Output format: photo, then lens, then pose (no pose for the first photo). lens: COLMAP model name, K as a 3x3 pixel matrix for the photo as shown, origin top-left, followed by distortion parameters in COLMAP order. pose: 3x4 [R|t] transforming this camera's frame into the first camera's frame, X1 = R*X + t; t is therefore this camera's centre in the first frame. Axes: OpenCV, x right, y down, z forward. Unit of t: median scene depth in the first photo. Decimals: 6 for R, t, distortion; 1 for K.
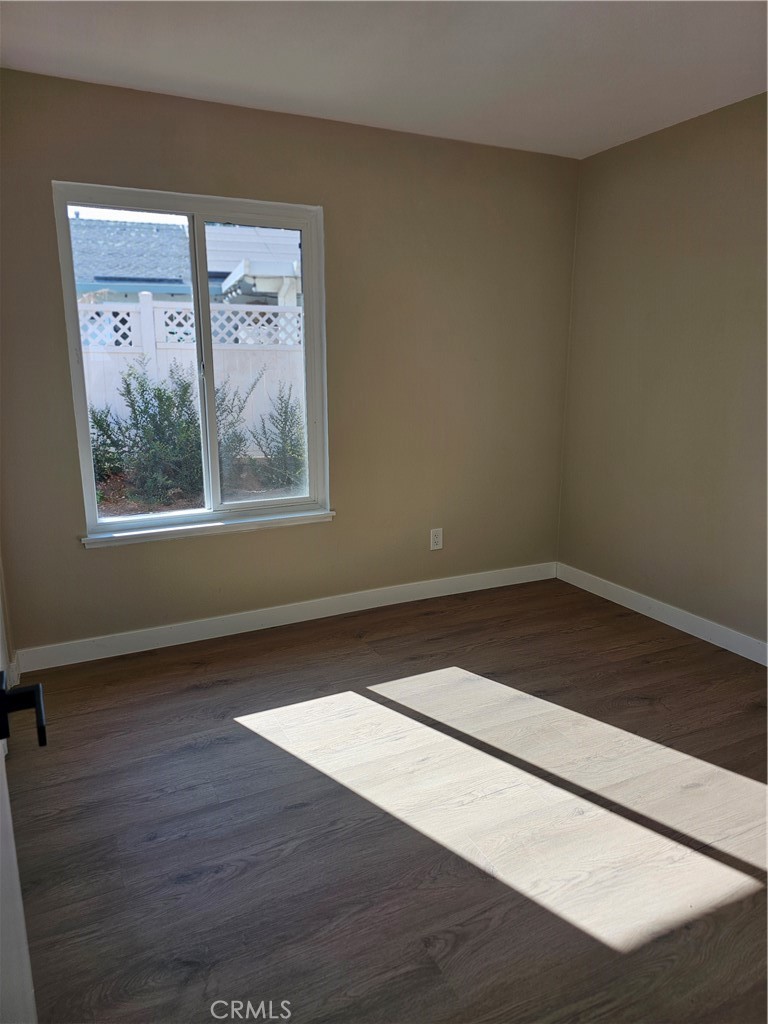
lens RADIAL K [[696.5, 0, 389.0], [0, 696.5, 517.8], [0, 0, 1]] dist [0.063164, -0.046629]
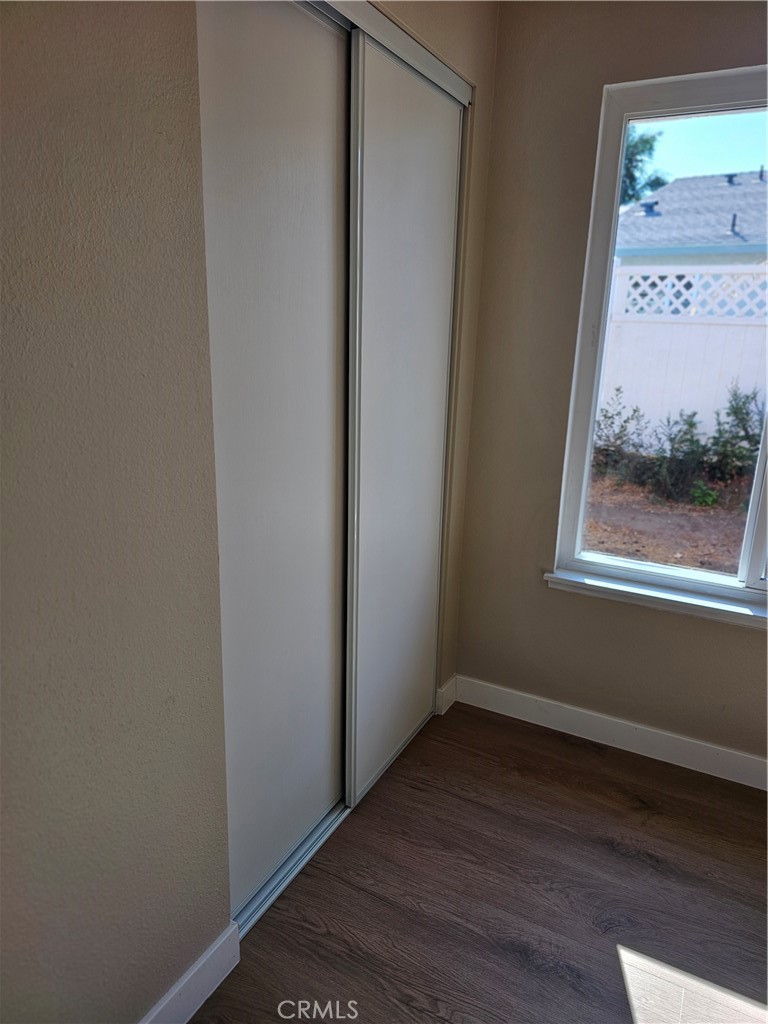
lens RADIAL K [[706.4, 0, 386.2], [0, 706.4, 510.2], [0, 0, 1]] dist [0.002909, -0.000584]
pose [[0.578942, 0.236455, -0.780330, 0.044096], [-0.209390, 0.968047, 0.137987, -0.104911], [0.788024, 0.083507, 0.609955, 0.389901]]
